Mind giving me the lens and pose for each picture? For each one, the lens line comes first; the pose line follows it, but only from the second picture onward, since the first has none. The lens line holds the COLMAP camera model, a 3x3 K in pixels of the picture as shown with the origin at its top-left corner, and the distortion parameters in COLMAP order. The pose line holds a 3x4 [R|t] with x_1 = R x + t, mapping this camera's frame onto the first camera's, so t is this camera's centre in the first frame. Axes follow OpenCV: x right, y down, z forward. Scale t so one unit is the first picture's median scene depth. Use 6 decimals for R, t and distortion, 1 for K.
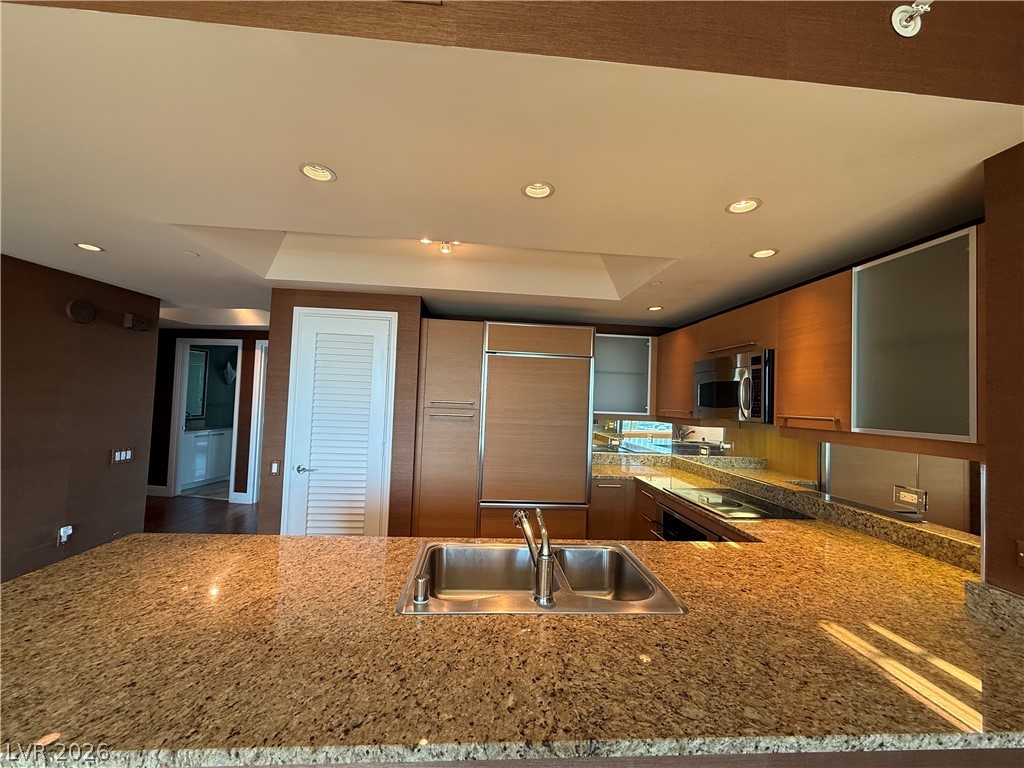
lens RADIAL K [[408.5, 0, 512.0], [0, 408.5, 384.0], [0, 0, 1]] dist [-0.000871, 0.000025]
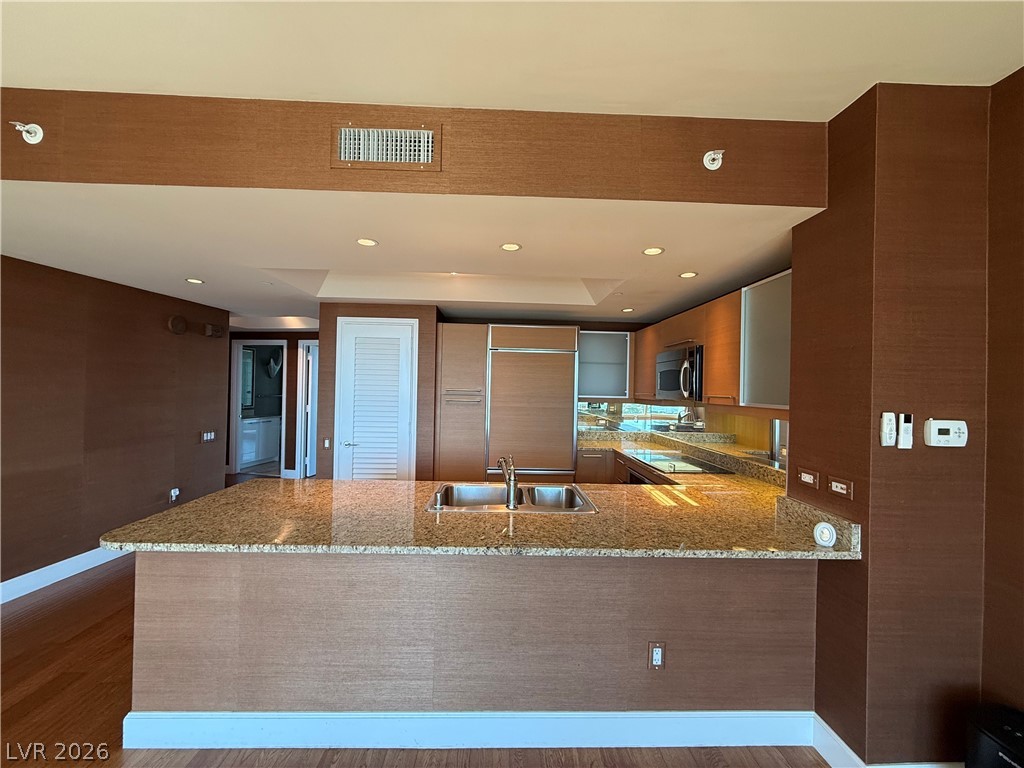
lens RADIAL K [[408.5, 0, 512.0], [0, 408.5, 384.0], [0, 0, 1]] dist [-0.000871, 0.000025]
pose [[0.998758, -0.017453, -0.046667, 0.062387], [0.018832, 0.999394, 0.029275, -0.007839], [0.046128, -0.030118, 0.998481, -0.245218]]
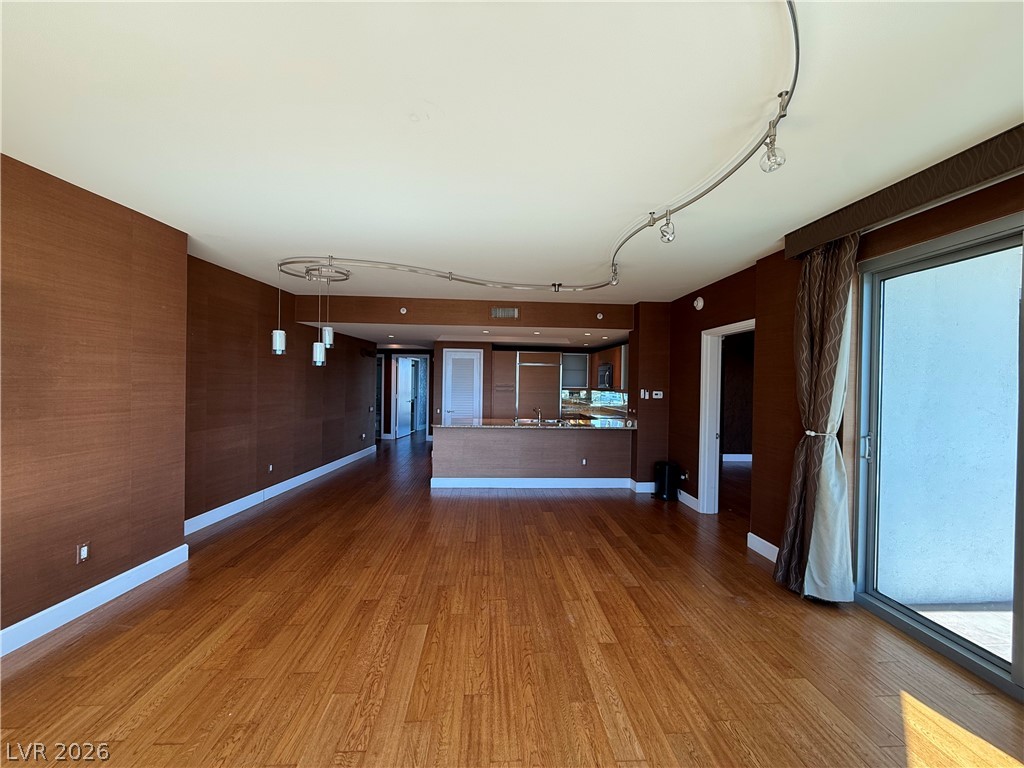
lens RADIAL K [[408.5, 0, 512.0], [0, 408.5, 384.0], [0, 0, 1]] dist [-0.000871, 0.000025]
pose [[0.999618, -0.022445, -0.016149, -0.066589], [0.023140, 0.998756, 0.044180, -0.068997], [0.015138, -0.044536, 0.998893, -1.556662]]
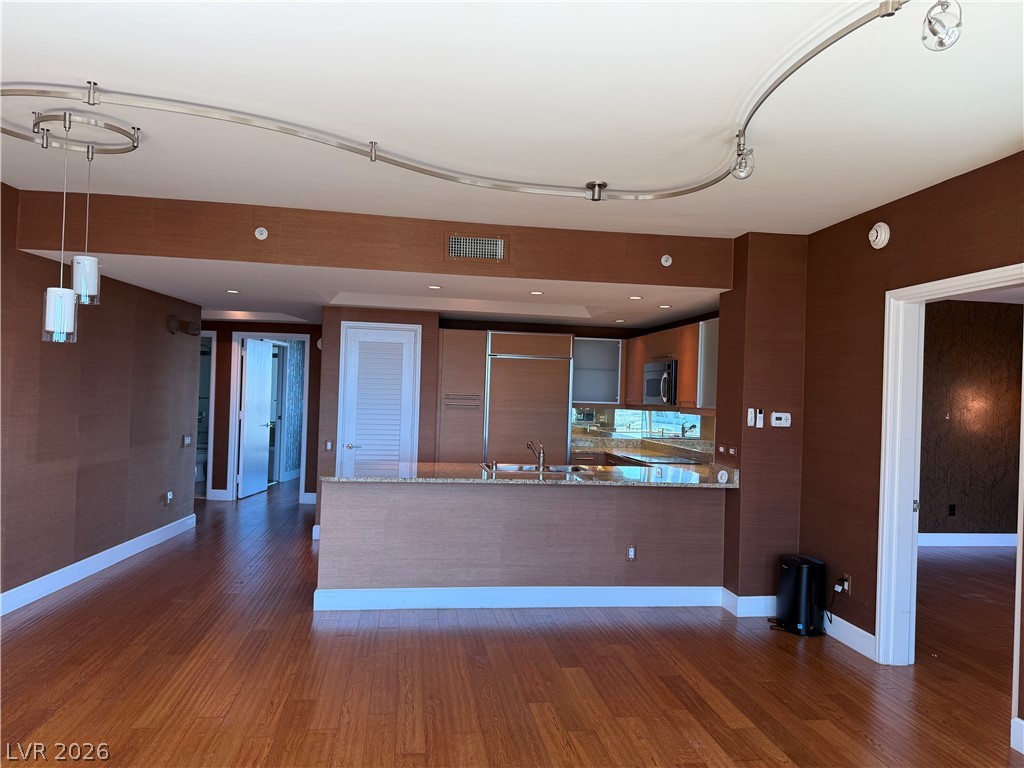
lens RADIAL K [[711.9, 0, 512.3], [0, 711.9, 389.7], [0, 0, 1]] dist [0.101978, -0.132683]
pose [[0.997389, -0.005991, 0.071960, -0.158912], [0.003393, 0.999340, 0.036175, -0.052184], [-0.072130, -0.035837, 0.996751, -1.287417]]
